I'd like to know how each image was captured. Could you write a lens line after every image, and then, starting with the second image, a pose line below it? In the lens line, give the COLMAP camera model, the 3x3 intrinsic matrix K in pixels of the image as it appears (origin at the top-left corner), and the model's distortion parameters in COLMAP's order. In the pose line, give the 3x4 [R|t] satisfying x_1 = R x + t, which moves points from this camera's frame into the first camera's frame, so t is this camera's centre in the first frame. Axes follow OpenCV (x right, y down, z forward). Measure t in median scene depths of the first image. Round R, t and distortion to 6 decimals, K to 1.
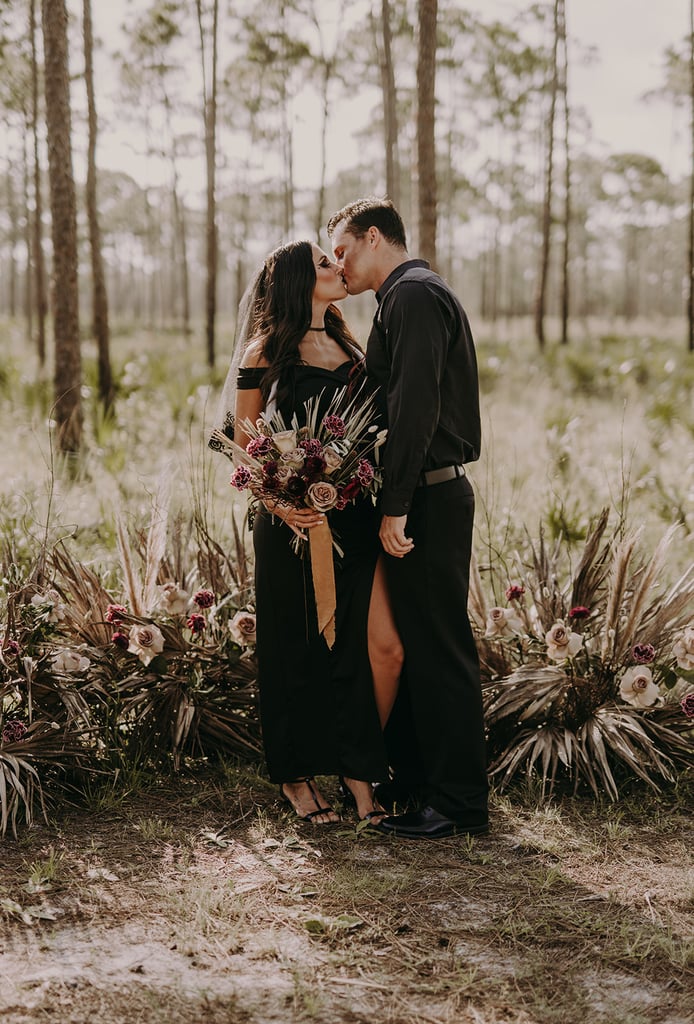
lens RADIAL K [[1664.2, 0, 326.9], [0, 1664.2, 557.6], [0, 0, 1]] dist [0.024496, -0.043780]
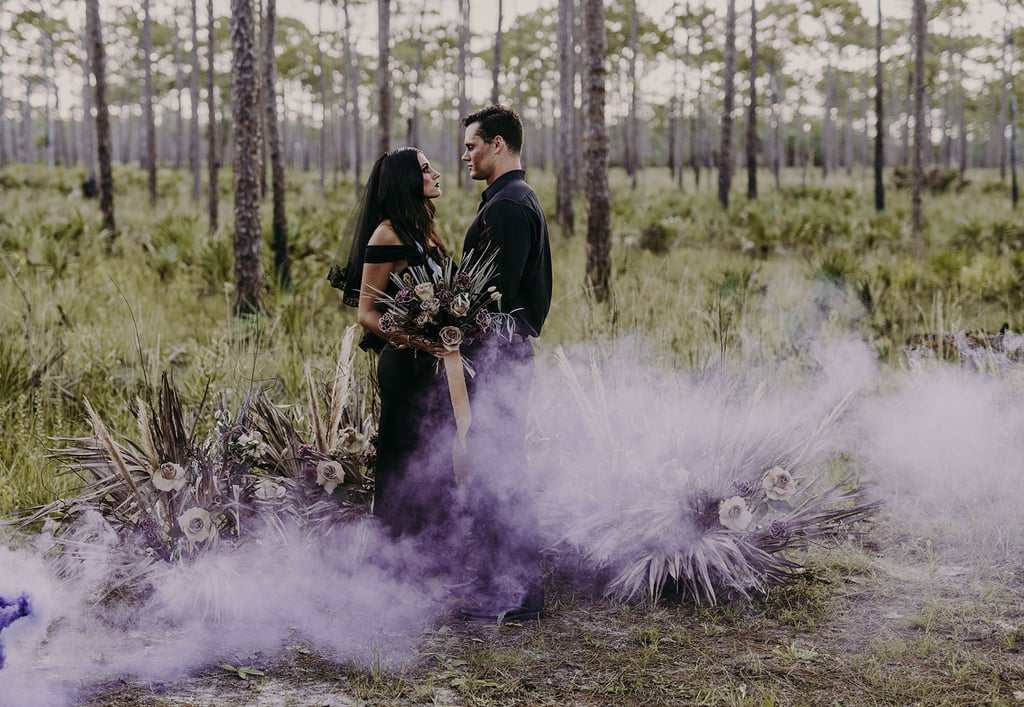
lens RADIAL K [[1859.3, 0, 432.8], [0, 1859.3, 296.2], [0, 0, 1]] dist [0.042184, -0.011980]
pose [[0.999111, 0.001023, -0.042155, 0.023501], [-0.003945, 0.997589, -0.069283, 0.013856], [0.041982, 0.069388, 0.996706, -0.359872]]
